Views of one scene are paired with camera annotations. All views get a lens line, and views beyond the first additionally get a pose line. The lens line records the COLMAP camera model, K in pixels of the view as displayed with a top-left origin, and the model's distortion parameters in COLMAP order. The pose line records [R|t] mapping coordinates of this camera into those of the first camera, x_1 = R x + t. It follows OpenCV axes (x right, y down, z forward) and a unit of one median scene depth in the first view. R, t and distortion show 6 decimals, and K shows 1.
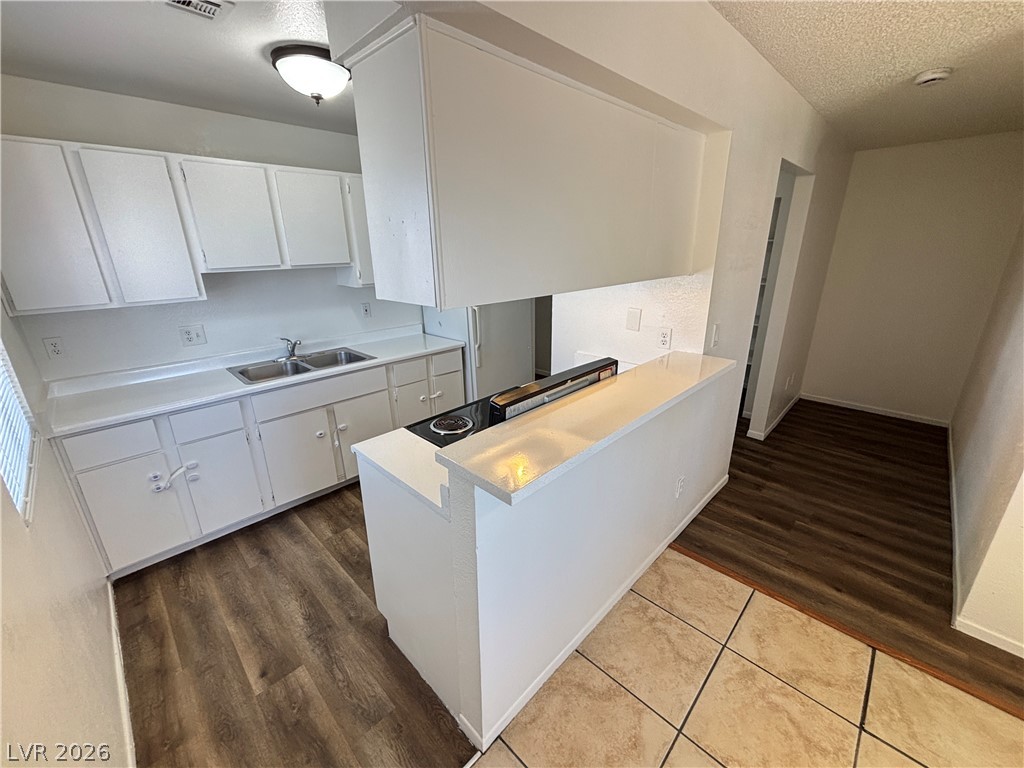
lens RADIAL K [[414.7, 0, 512.5], [0, 414.7, 383.1], [0, 0, 1]] dist [-0.001758, 0.001943]
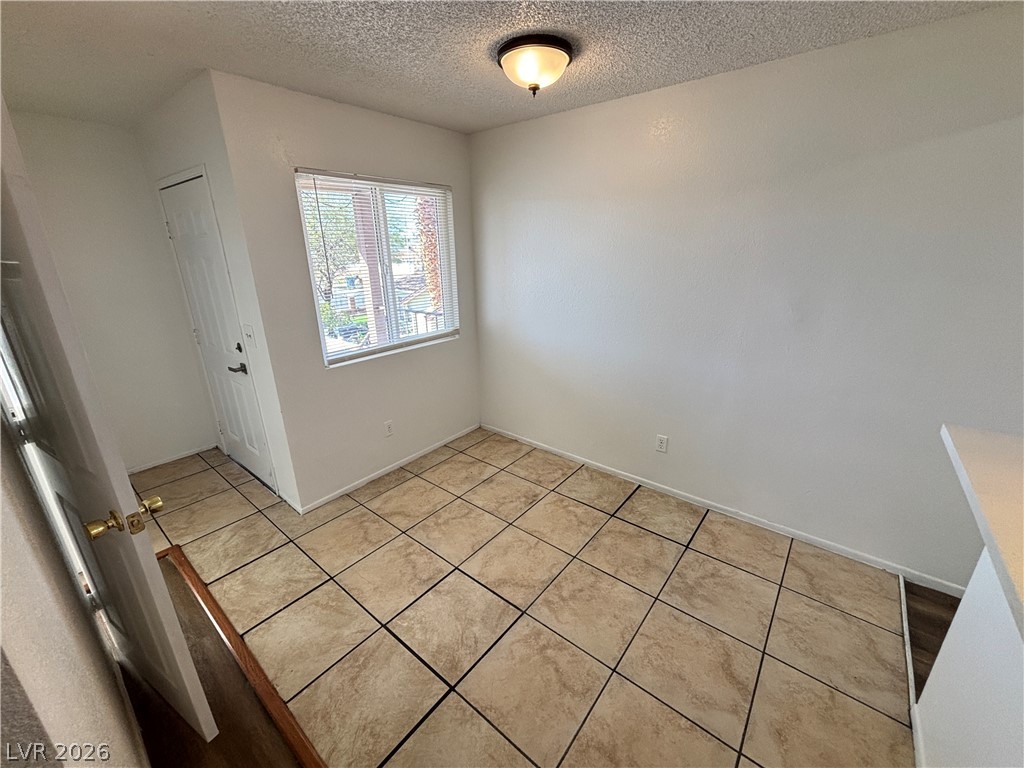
lens RADIAL K [[414.7, 0, 514.3], [0, 414.7, 380.8], [0, 0, 1]] dist [-0.001758, 0.001943]
pose [[-0.995447, 0.054750, -0.078026, 0.596549], [-0.002810, 0.801370, 0.598162, -0.258954], [0.095277, 0.595658, -0.797567, 0.759080]]
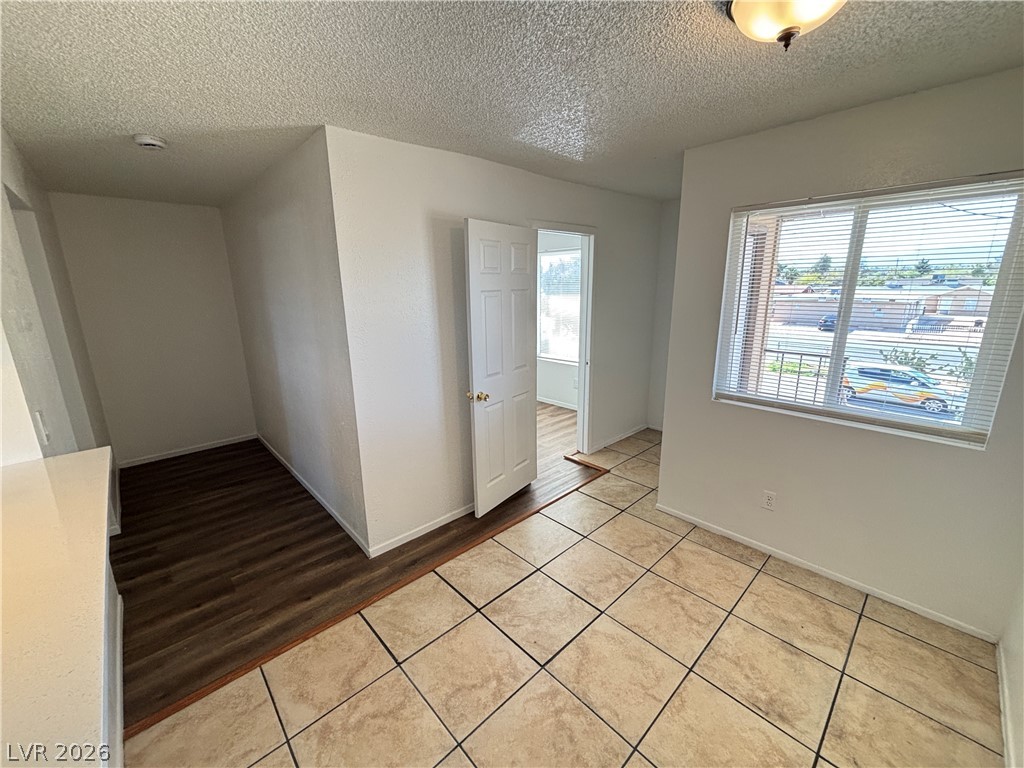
lens RADIAL K [[414.7, 0, 509.6], [0, 414.7, 383.7], [0, 0, 1]] dist [-0.001758, 0.001943]
pose [[0.050025, -0.225749, 0.972900, -0.111529], [0.328989, 0.923479, 0.197365, -0.060086], [-0.943008, 0.310200, 0.120466, 0.168985]]
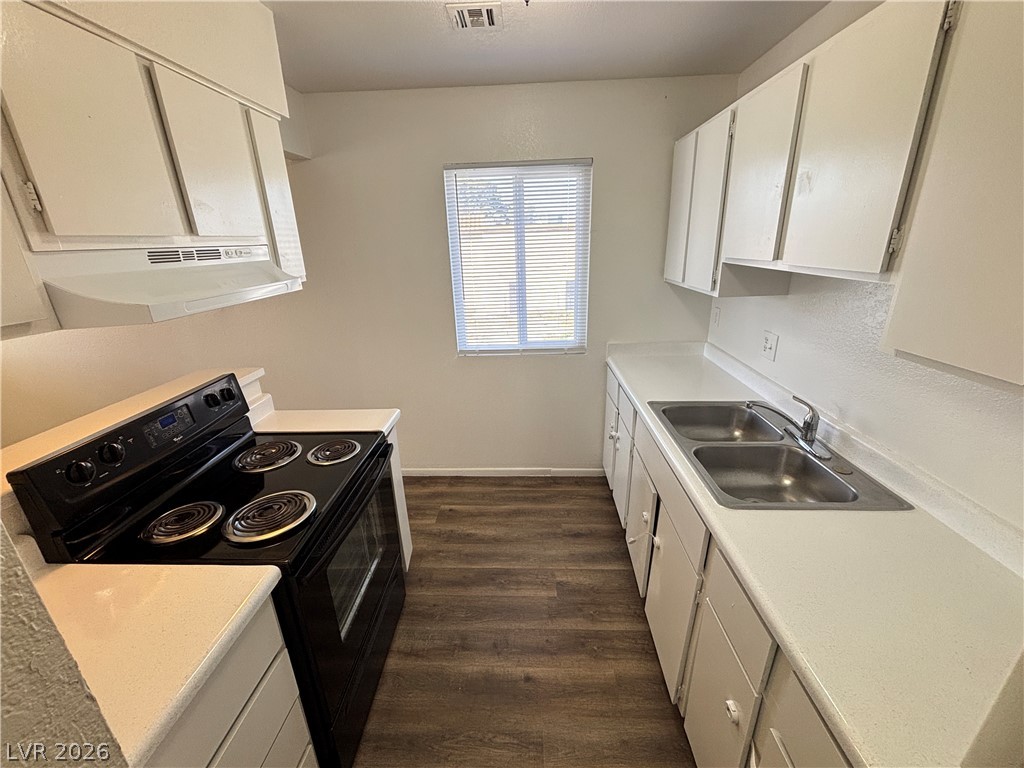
lens RADIAL K [[414.7, 0, 515.2], [0, 414.7, 384.1], [0, 0, 1]] dist [-0.001758, 0.001943]
pose [[-0.739045, 0.253795, -0.624020, 0.058180], [-0.182080, 0.816585, 0.547756, -0.435388], [0.648582, 0.518438, -0.557282, 1.305183]]
